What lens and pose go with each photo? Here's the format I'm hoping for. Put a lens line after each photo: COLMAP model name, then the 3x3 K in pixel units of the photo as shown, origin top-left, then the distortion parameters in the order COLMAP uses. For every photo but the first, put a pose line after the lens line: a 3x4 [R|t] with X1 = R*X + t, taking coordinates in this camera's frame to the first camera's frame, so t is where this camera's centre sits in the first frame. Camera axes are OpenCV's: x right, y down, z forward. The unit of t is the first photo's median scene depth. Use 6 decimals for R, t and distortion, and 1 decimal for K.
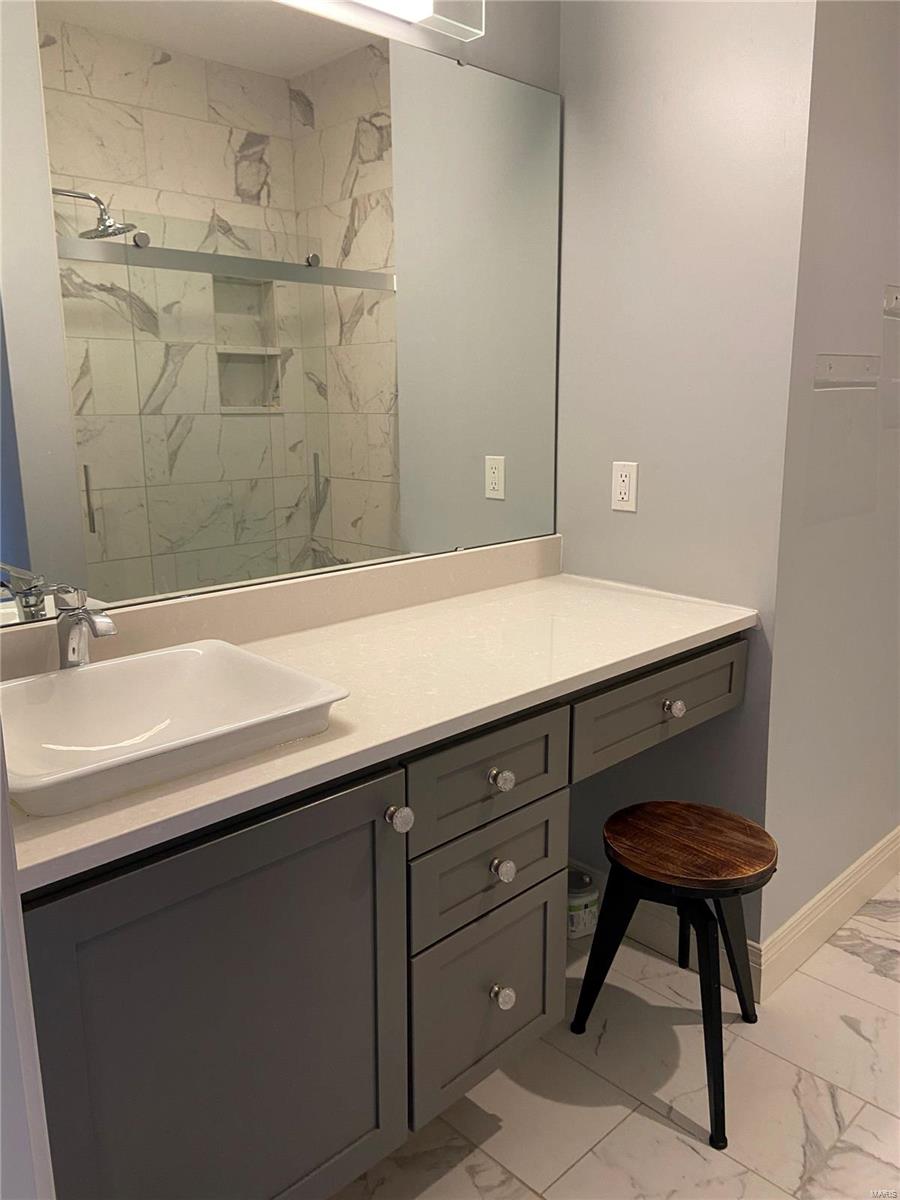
lens RADIAL K [[912.3, 0, 450.0], [0, 912.3, 600.0], [0, 0, 1]] dist [-0.001410, -0.001559]
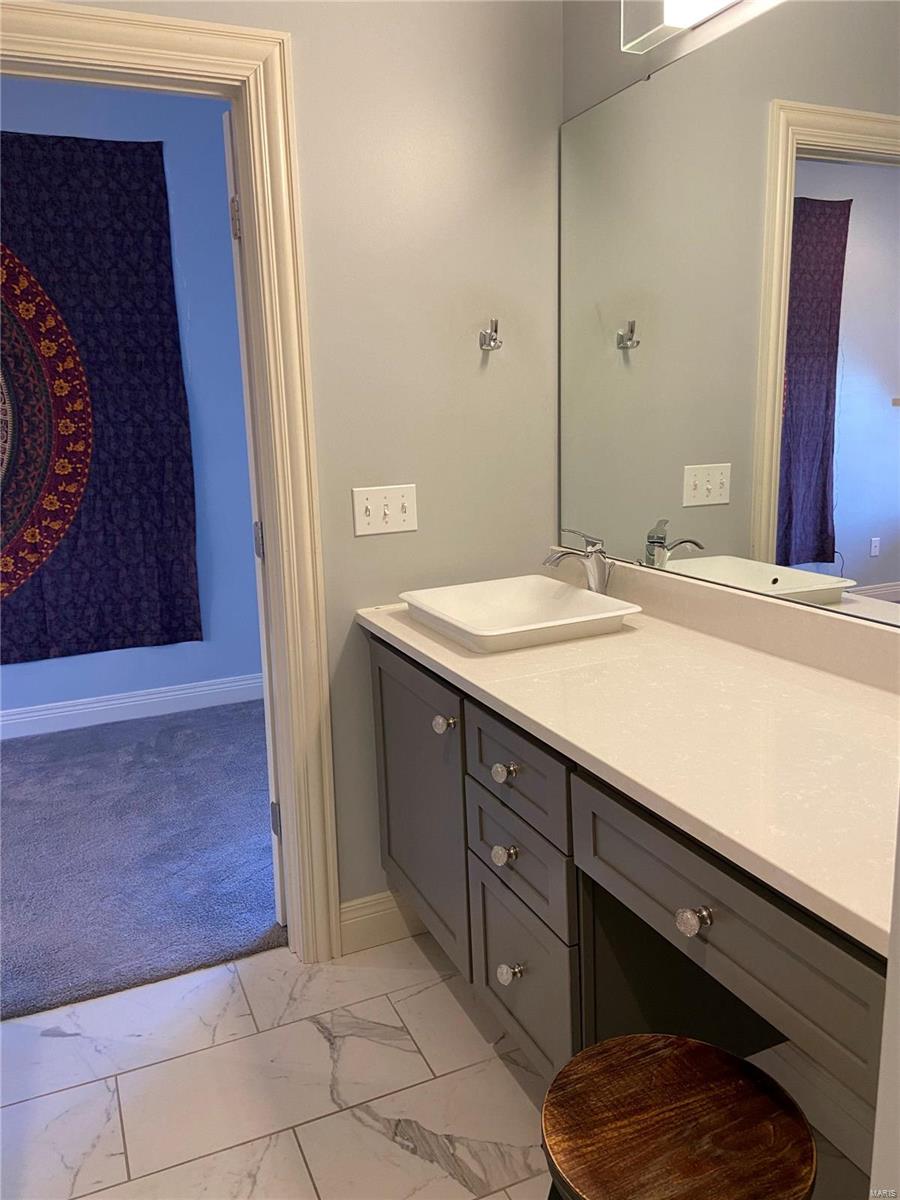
lens RADIAL K [[912.3, 0, 450.0], [0, 912.3, 600.0], [0, 0, 1]] dist [-0.001410, -0.001559]
pose [[-0.340585, 0.218120, -0.914563, 0.926312], [-0.162550, 0.944411, 0.285773, -0.263282], [0.926056, 0.245992, -0.286196, 1.103308]]
